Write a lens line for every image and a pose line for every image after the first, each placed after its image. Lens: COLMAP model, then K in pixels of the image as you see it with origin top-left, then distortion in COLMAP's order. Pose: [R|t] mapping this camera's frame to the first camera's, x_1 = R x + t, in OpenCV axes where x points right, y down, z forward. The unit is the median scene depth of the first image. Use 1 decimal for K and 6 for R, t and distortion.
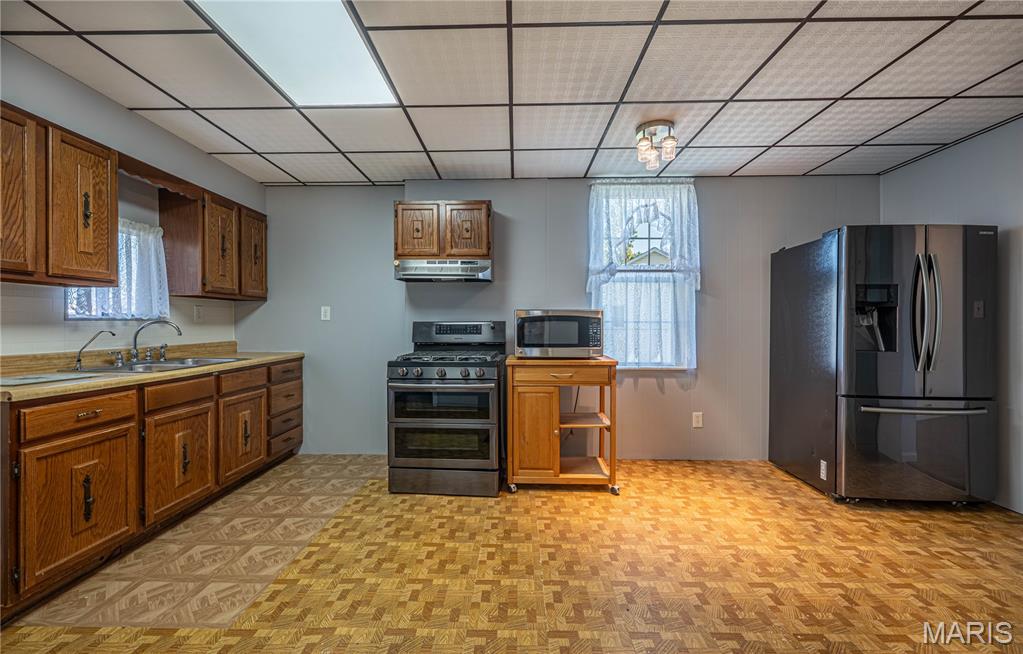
lens RADIAL K [[404.6, 0, 499.7], [0, 404.6, 326.6], [0, 0, 1]] dist [-0.001433, -0.000119]
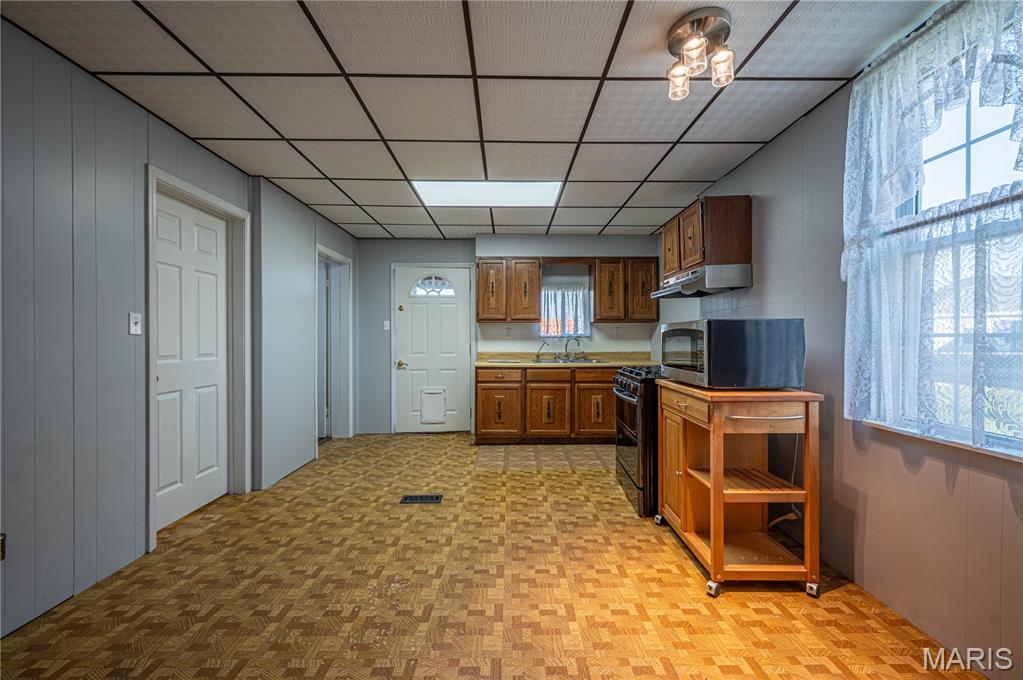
lens RADIAL K [[394.7, 0, 523.3], [0, 394.7, 341.5], [0, 0, 1]] dist [-0.000418, -0.000012]
pose [[0.074843, 0.006844, -0.997172, 0.916337], [-0.006041, 0.999961, 0.006410, -0.006599], [0.997177, 0.005544, 0.074881, 0.639959]]
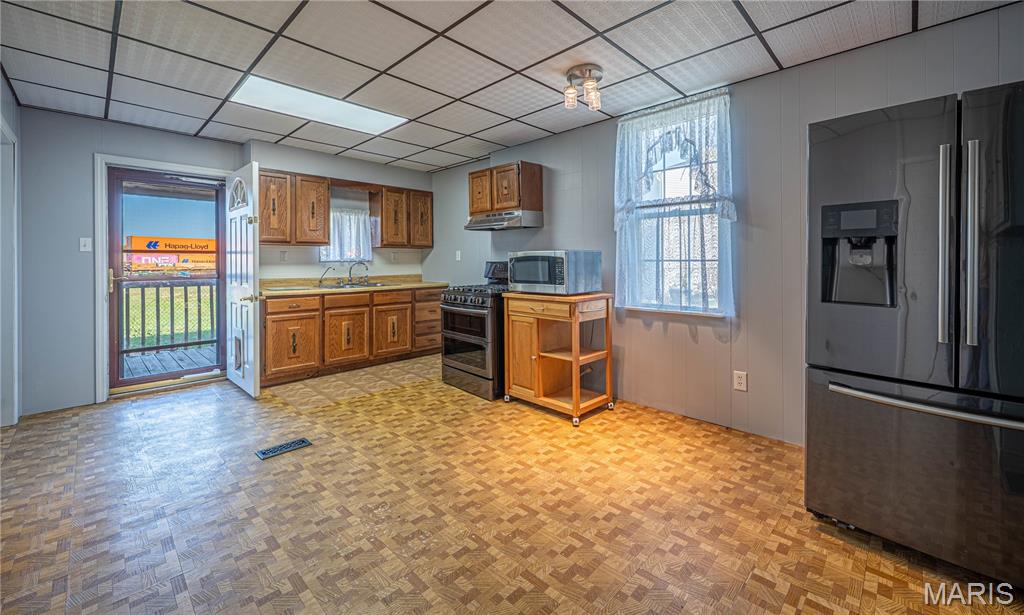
lens RADIAL K [[393.3, 0, 504.0], [0, 393.3, 261.3], [0, 0, 1]] dist [0.000355, -0.000019]
pose [[0.740191, -0.004965, -0.672378, 0.840722], [-0.000487, 0.999969, -0.007919, -0.003674], [0.672396, 0.006189, 0.740166, 0.120091]]
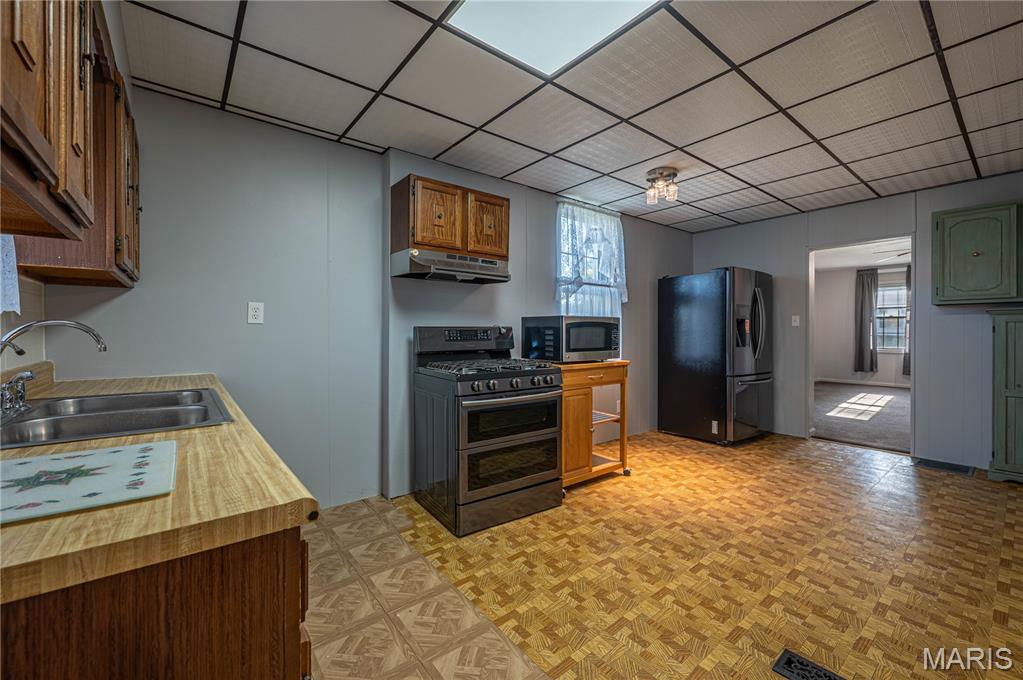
lens RADIAL K [[404.1, 0, 498.3], [0, 404.1, 332.9], [0, 0, 1]] dist [-0.000856, -0.000136]
pose [[0.776817, -0.001723, 0.629724, -0.738549], [0.004863, 0.999983, -0.003262, 0.005577], [-0.629708, 0.005596, 0.776812, 0.328738]]
